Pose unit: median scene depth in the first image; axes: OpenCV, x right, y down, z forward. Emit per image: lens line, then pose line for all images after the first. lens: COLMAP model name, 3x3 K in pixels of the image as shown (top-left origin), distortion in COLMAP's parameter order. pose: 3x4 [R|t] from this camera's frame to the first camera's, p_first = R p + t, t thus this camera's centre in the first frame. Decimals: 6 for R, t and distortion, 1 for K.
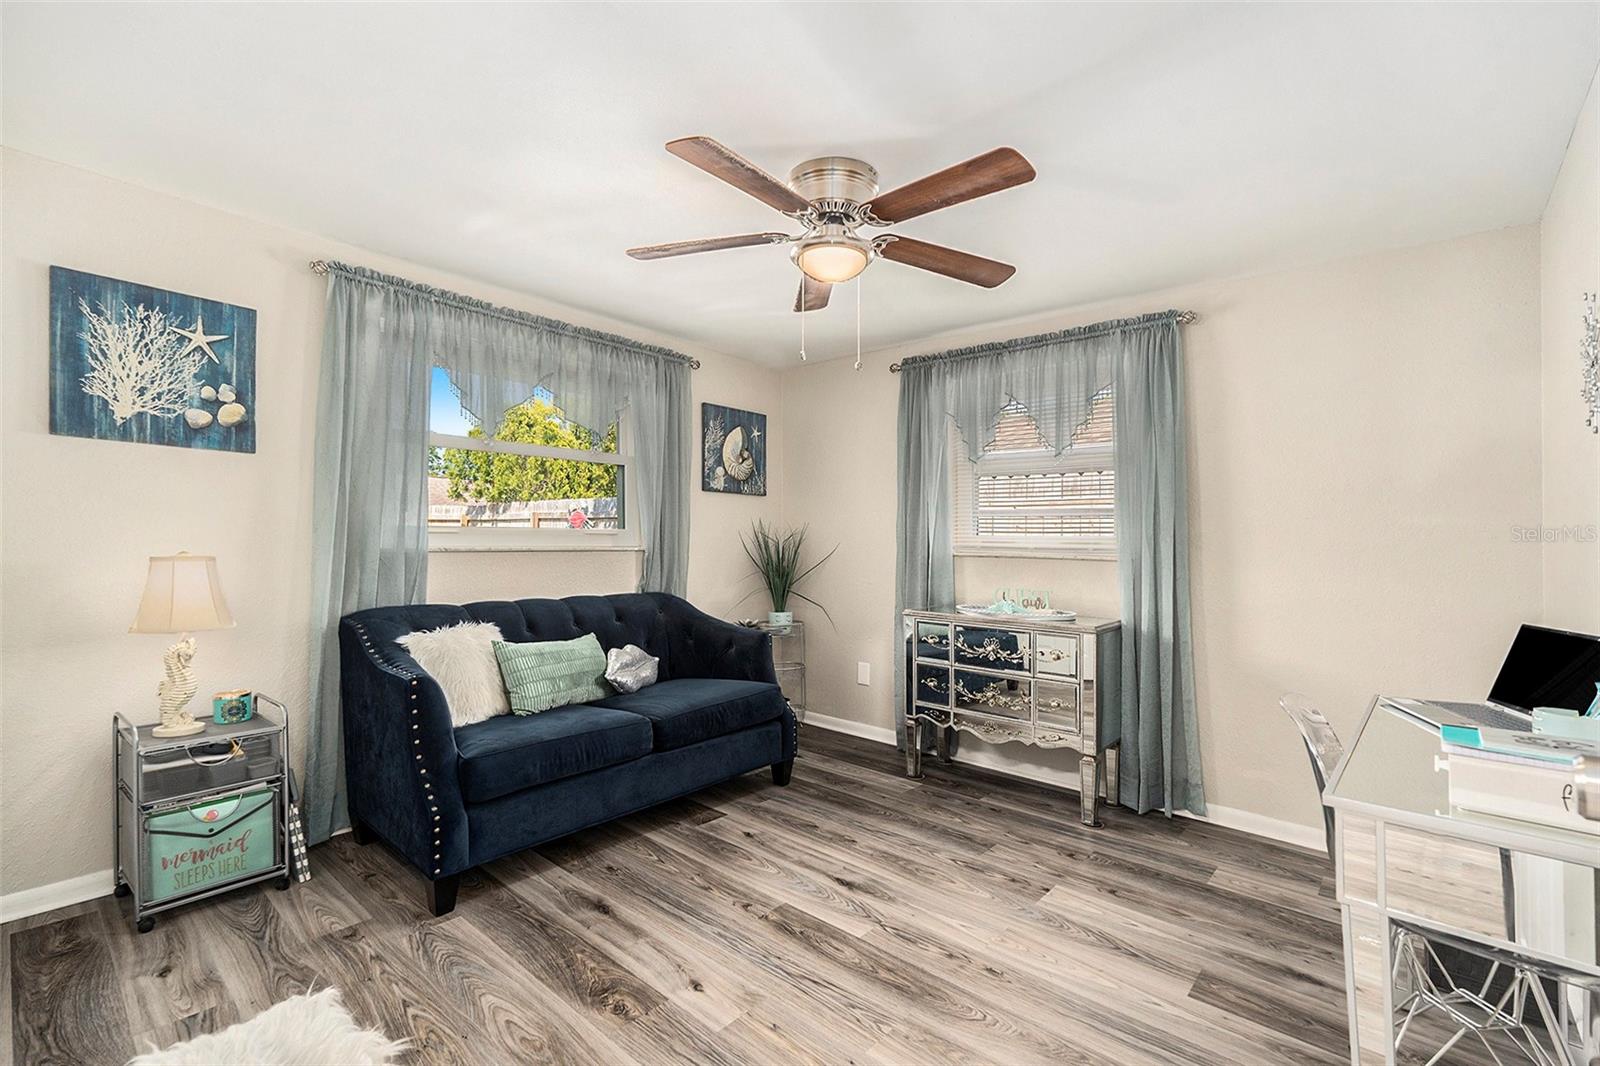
lens RADIAL K [[699.6, 0, 791.7], [0, 699.6, 519.3], [0, 0, 1]] dist [0.001608, 0.000503]
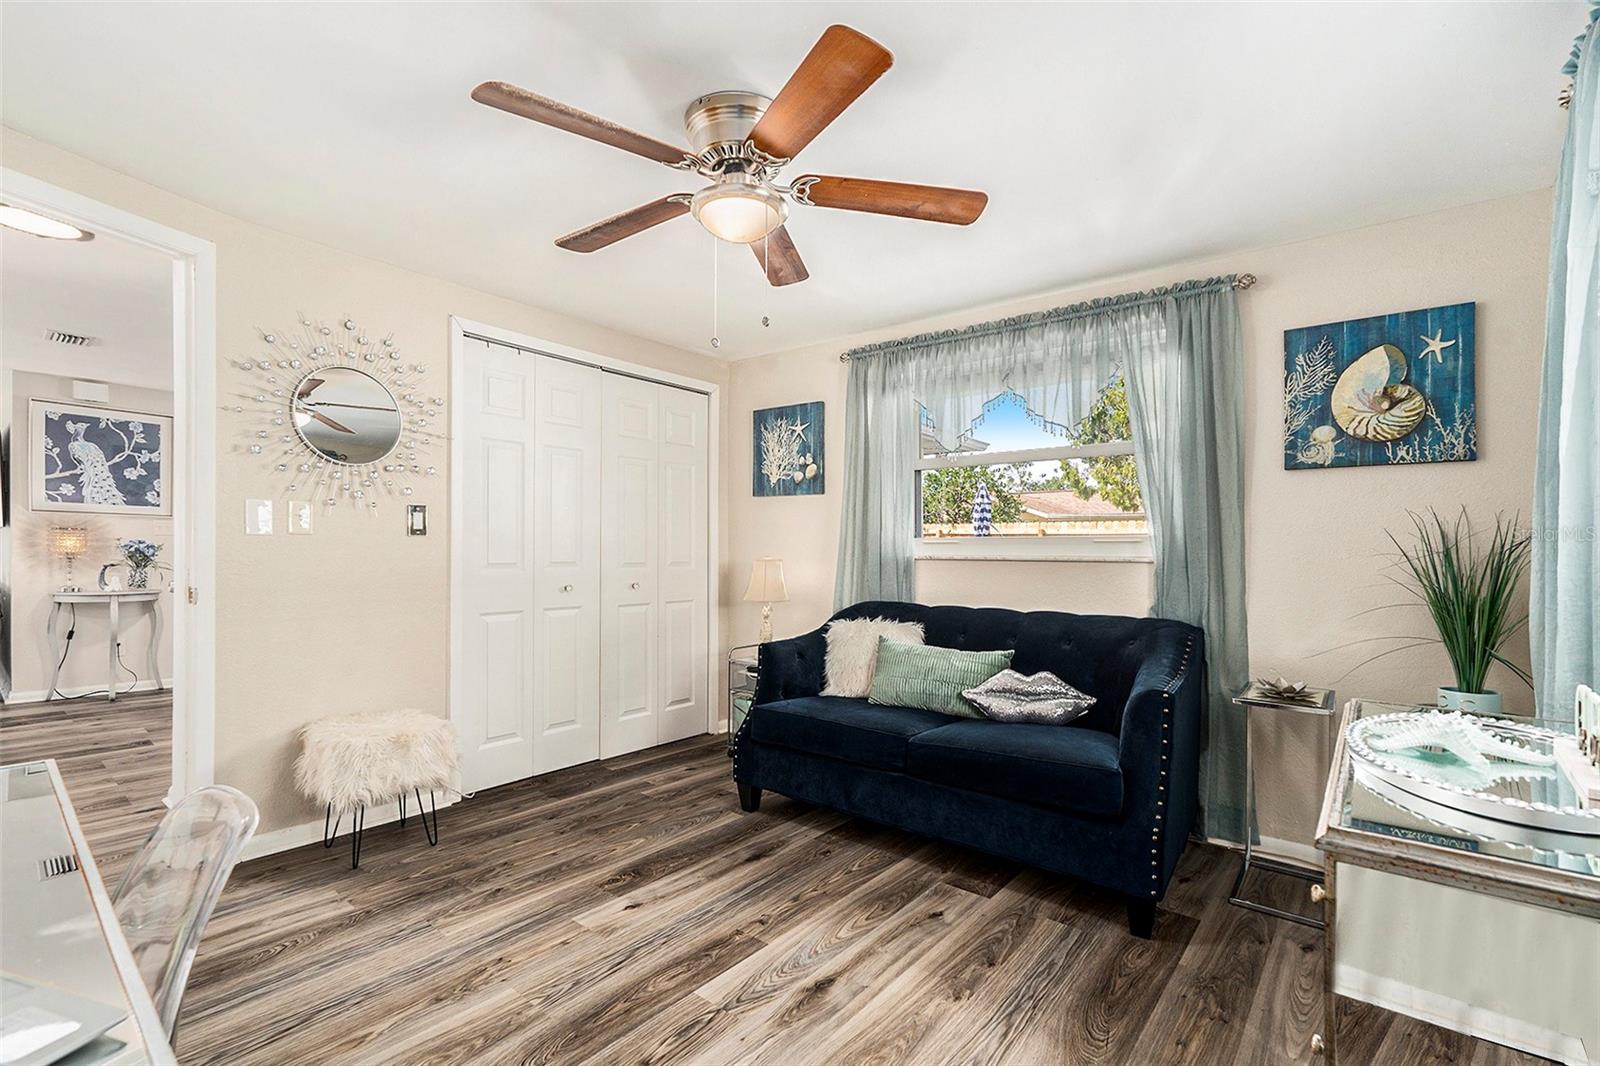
lens RADIAL K [[708.4, 0, 801.1], [0, 708.4, 539.6], [0, 0, 1]] dist [0.001066, -0.000023]
pose [[0.057117, -0.023011, -0.998102, 0.803278], [0.026040, 0.999429, -0.021551, 0.039619], [0.998028, -0.024760, 0.057683, 0.874007]]
